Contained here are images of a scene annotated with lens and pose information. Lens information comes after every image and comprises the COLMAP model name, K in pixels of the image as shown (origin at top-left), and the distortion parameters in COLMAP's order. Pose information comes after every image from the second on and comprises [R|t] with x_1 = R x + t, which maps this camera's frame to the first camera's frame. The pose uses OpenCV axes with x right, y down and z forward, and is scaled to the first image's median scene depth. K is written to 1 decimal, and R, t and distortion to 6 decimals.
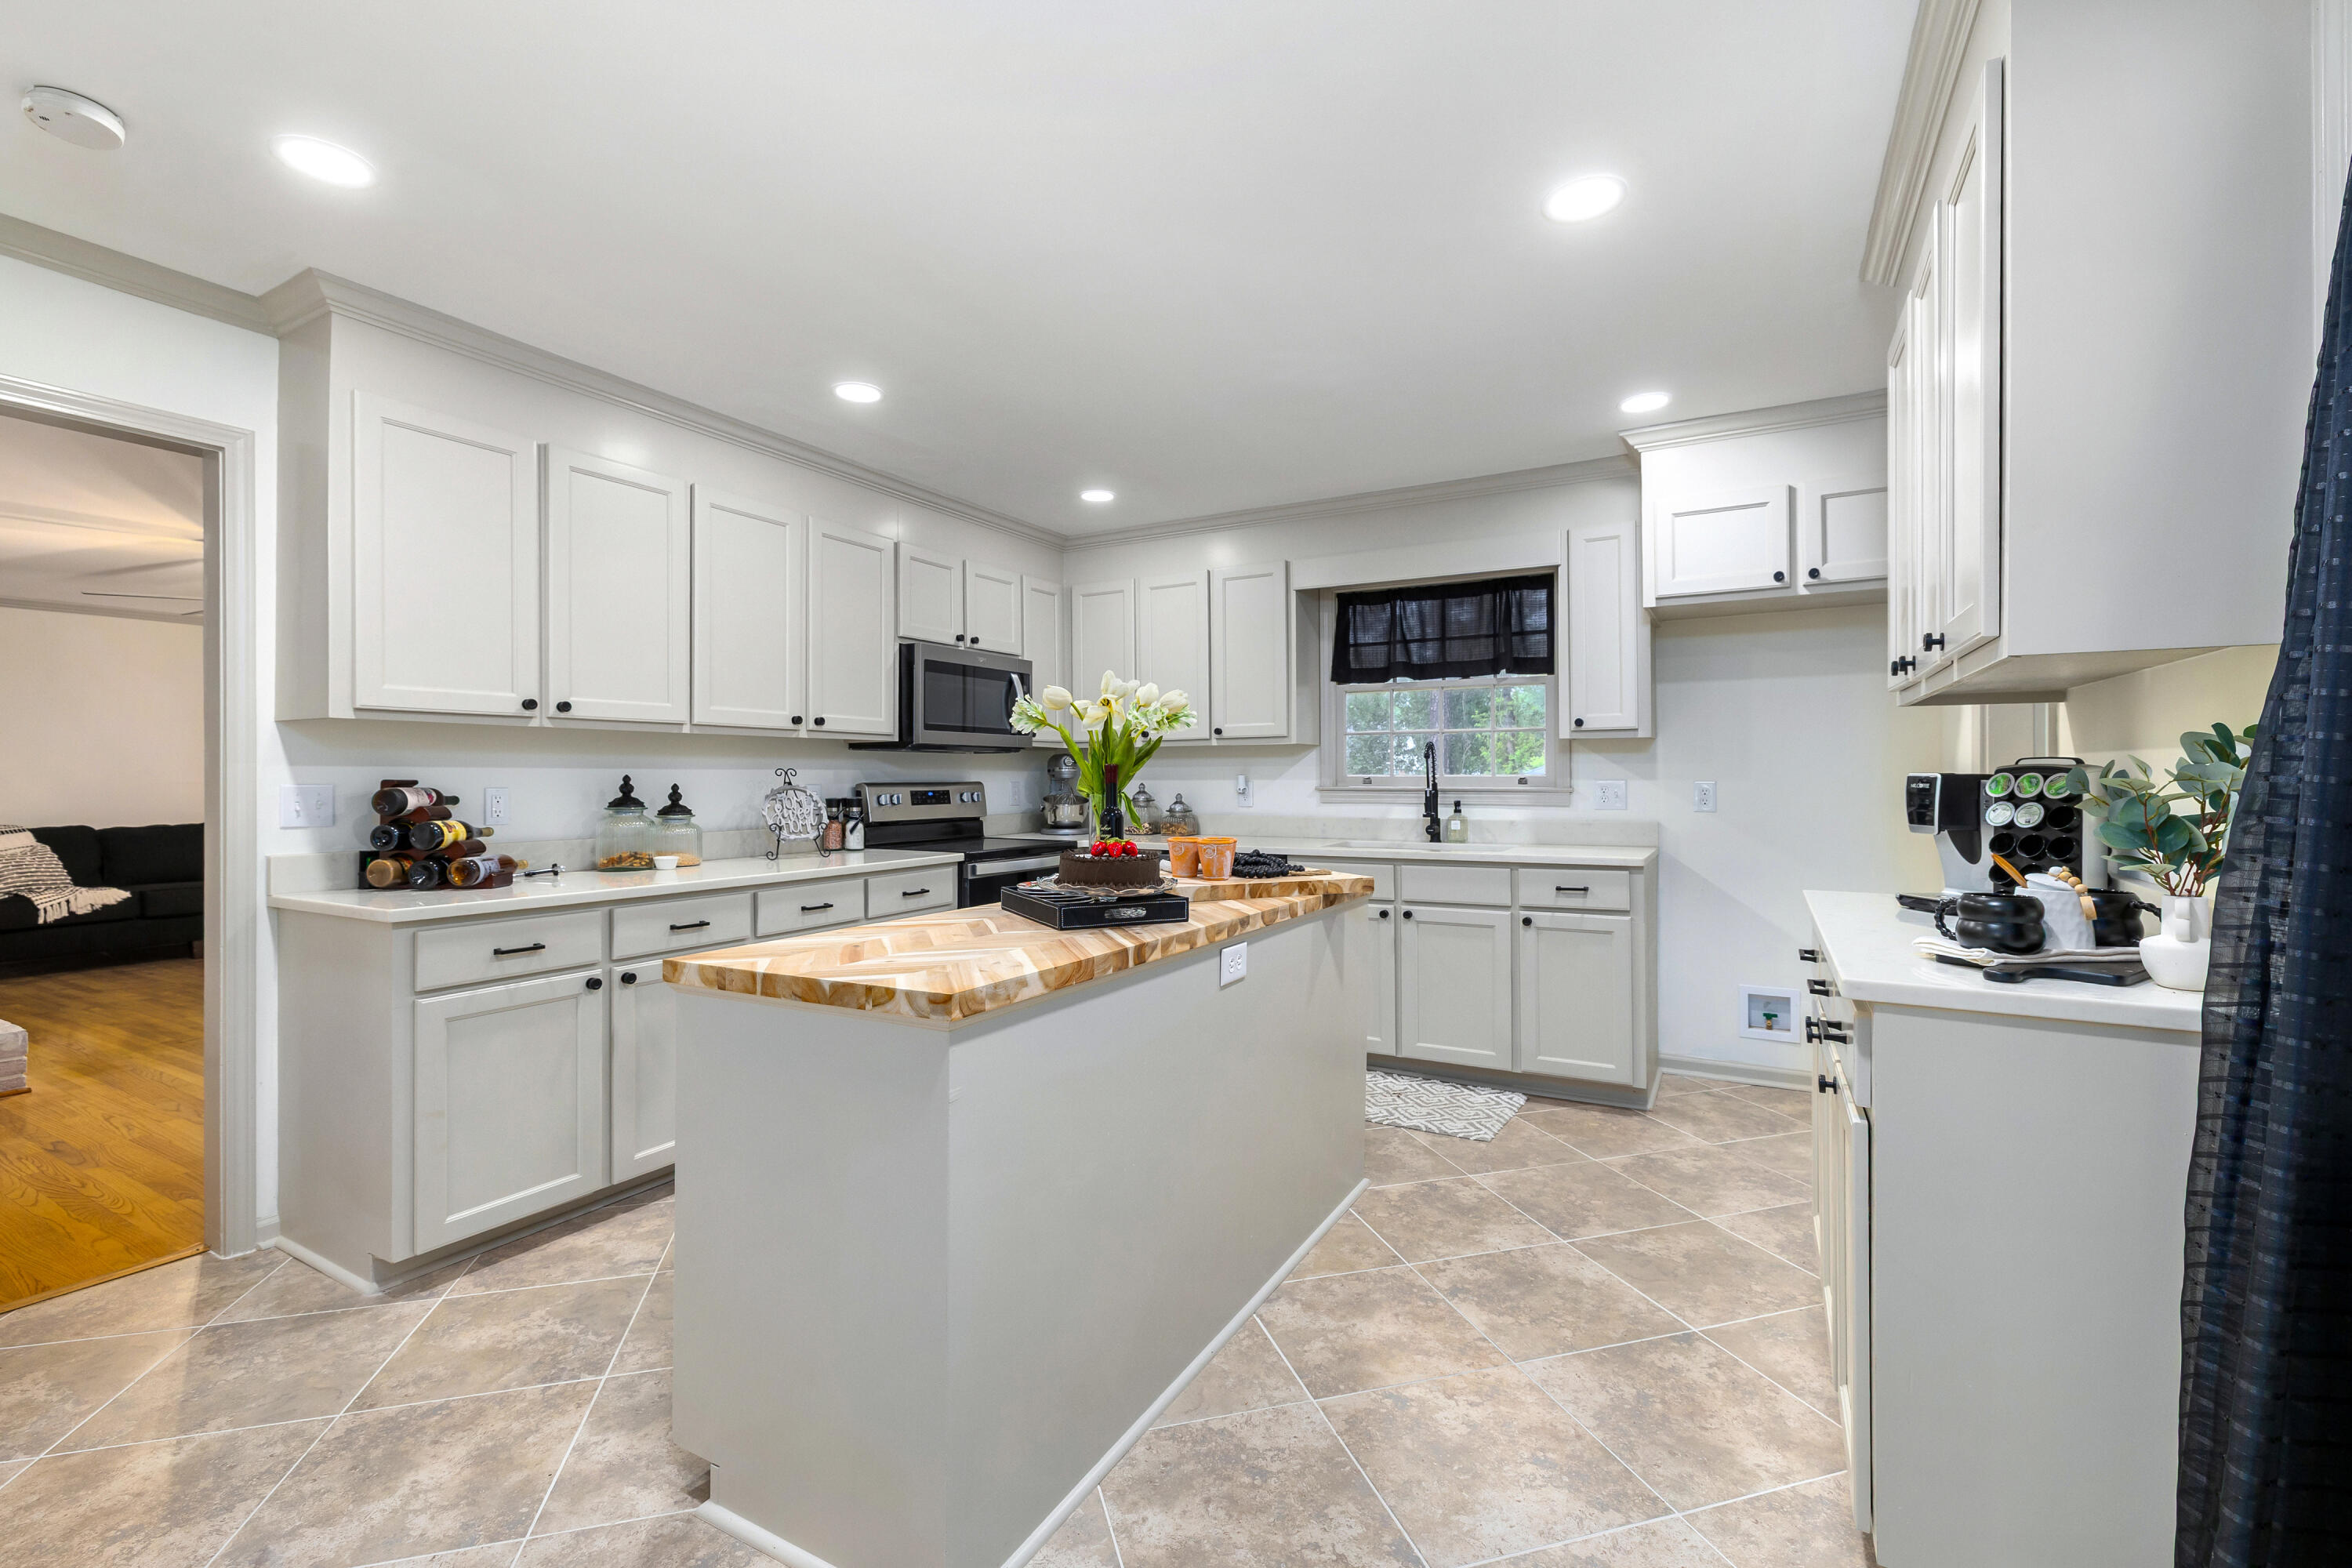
lens RADIAL K [[1016.4, 0, 1185.0], [0, 1016.4, 780.7], [0, 0, 1]] dist [-0.007995, 0.000422]
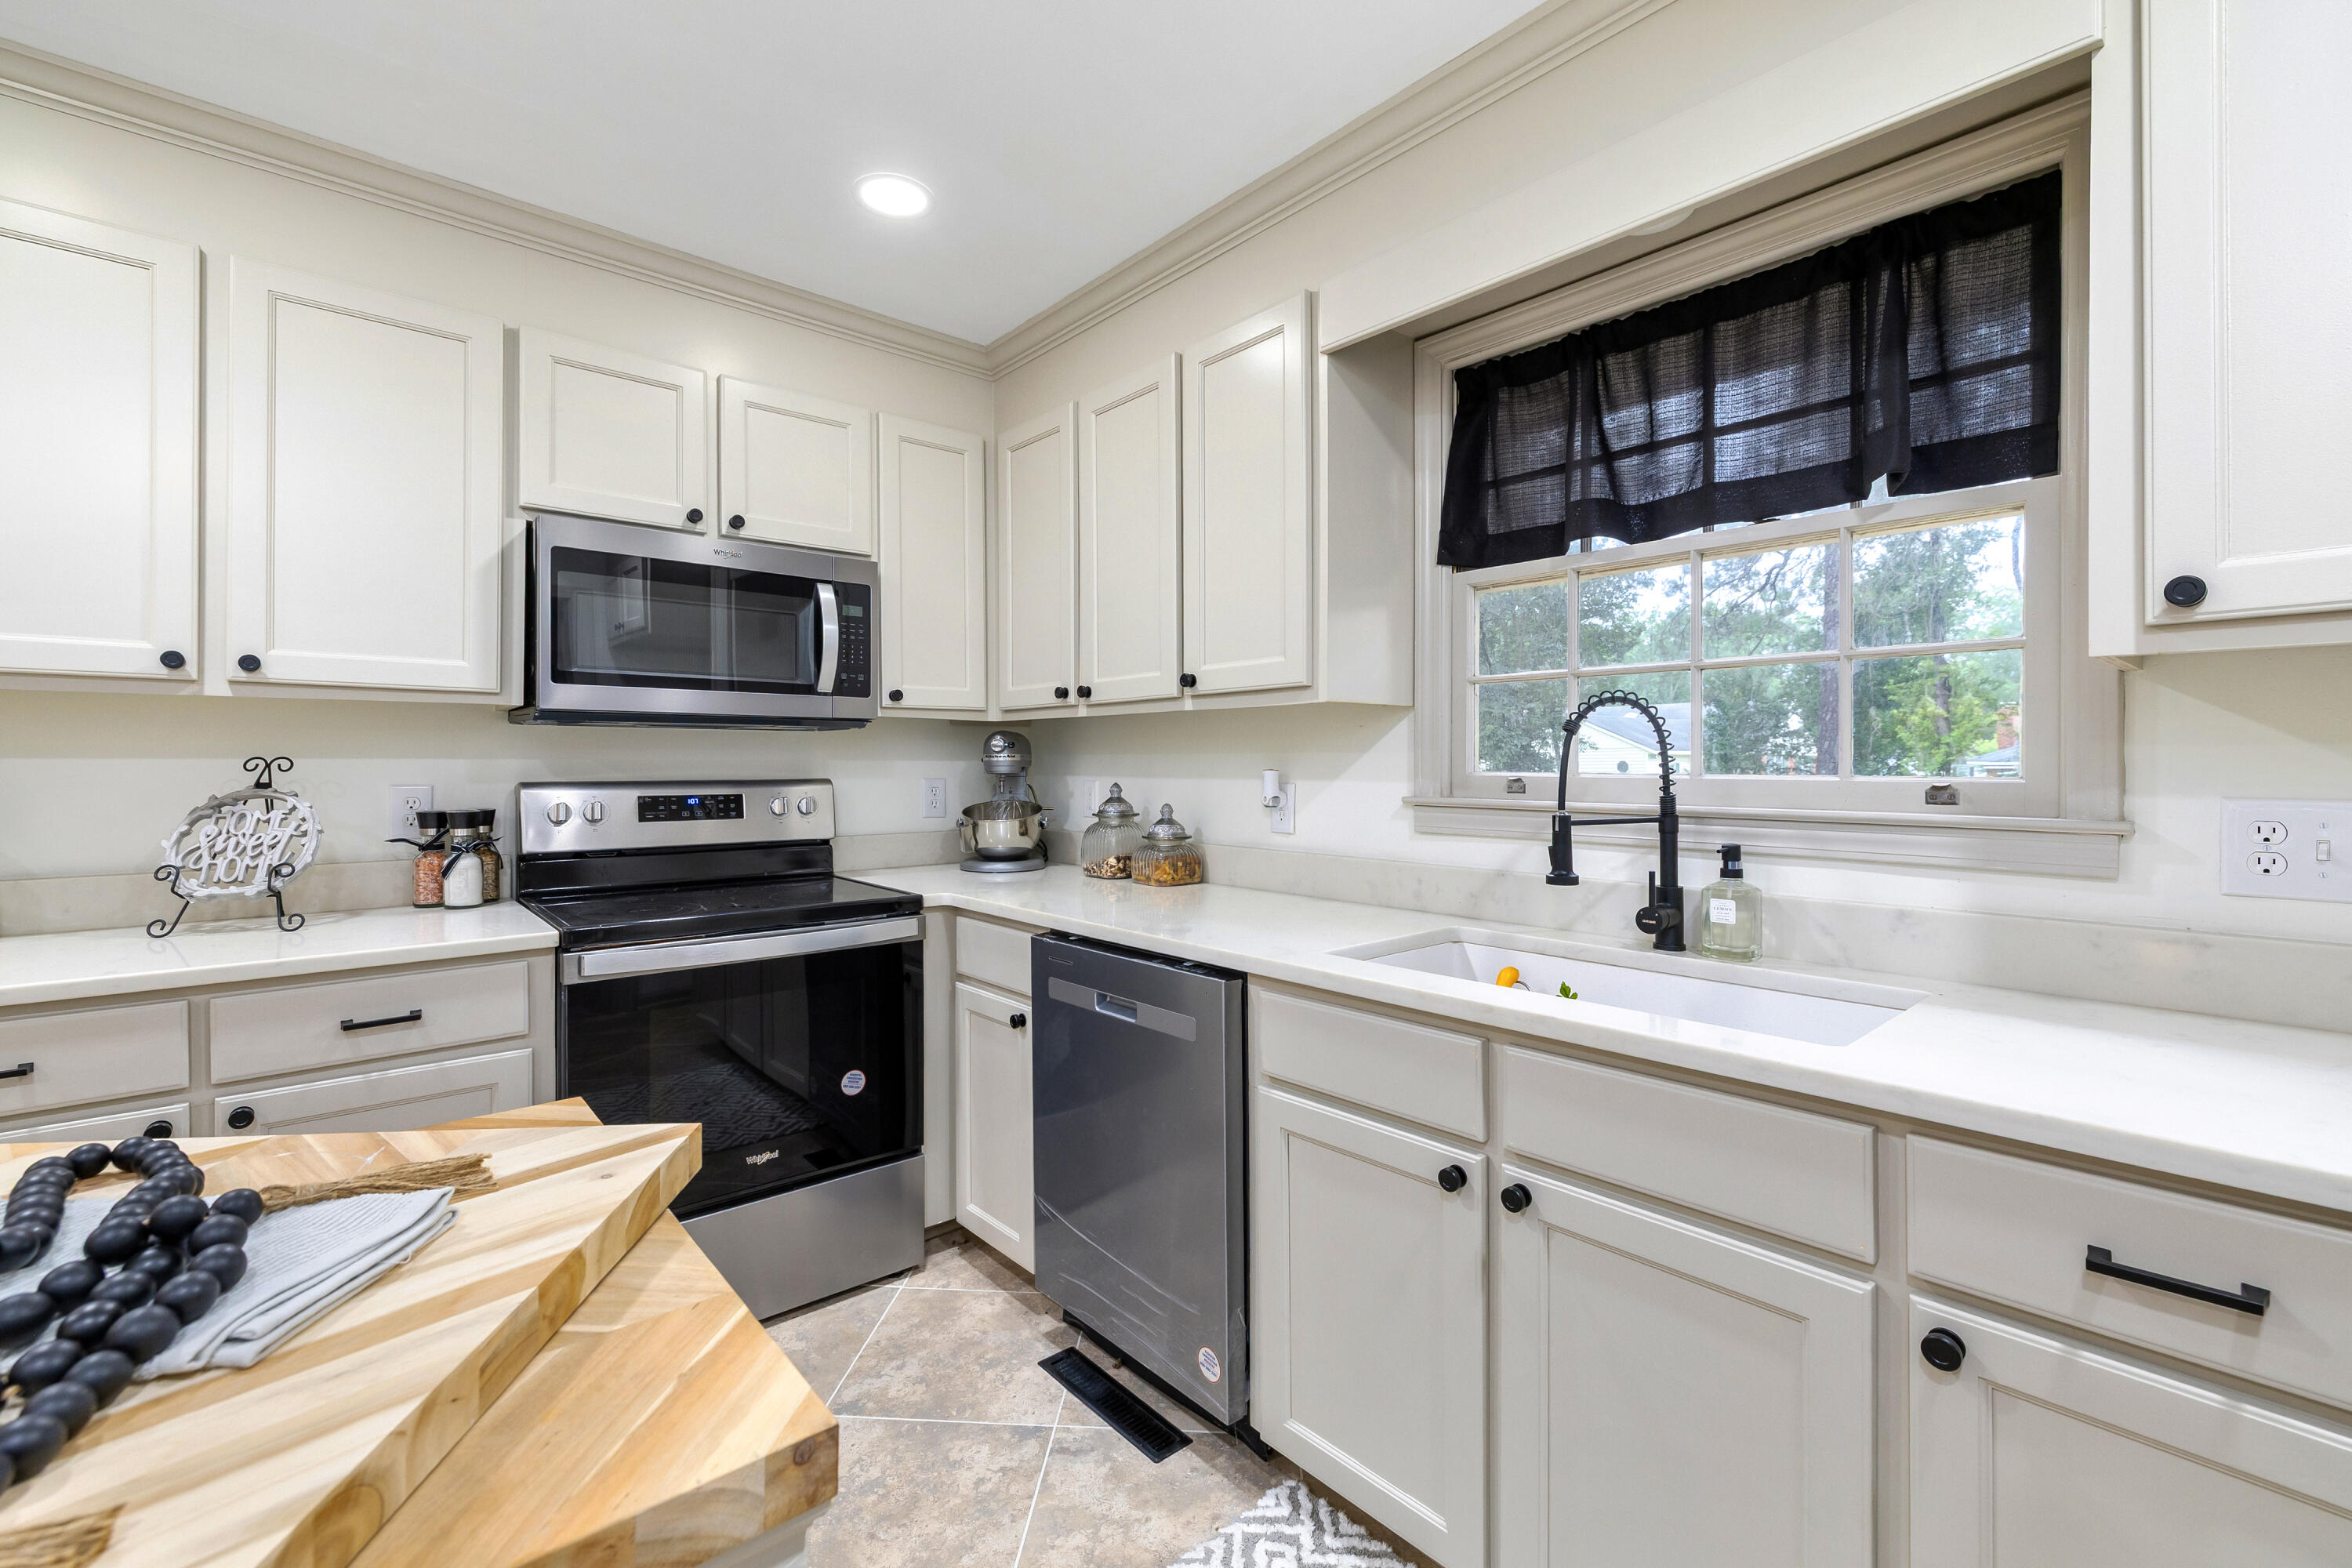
lens RADIAL K [[1016.4, 0, 1161.8], [0, 1016.4, 769.7], [0, 0, 1]] dist [-0.007995, 0.000422]
pose [[0.939500, 0.006072, -0.342495, 0.195088], [-0.004694, 0.999977, 0.004852, -0.008635], [0.342516, -0.002951, 0.939507, 0.567975]]
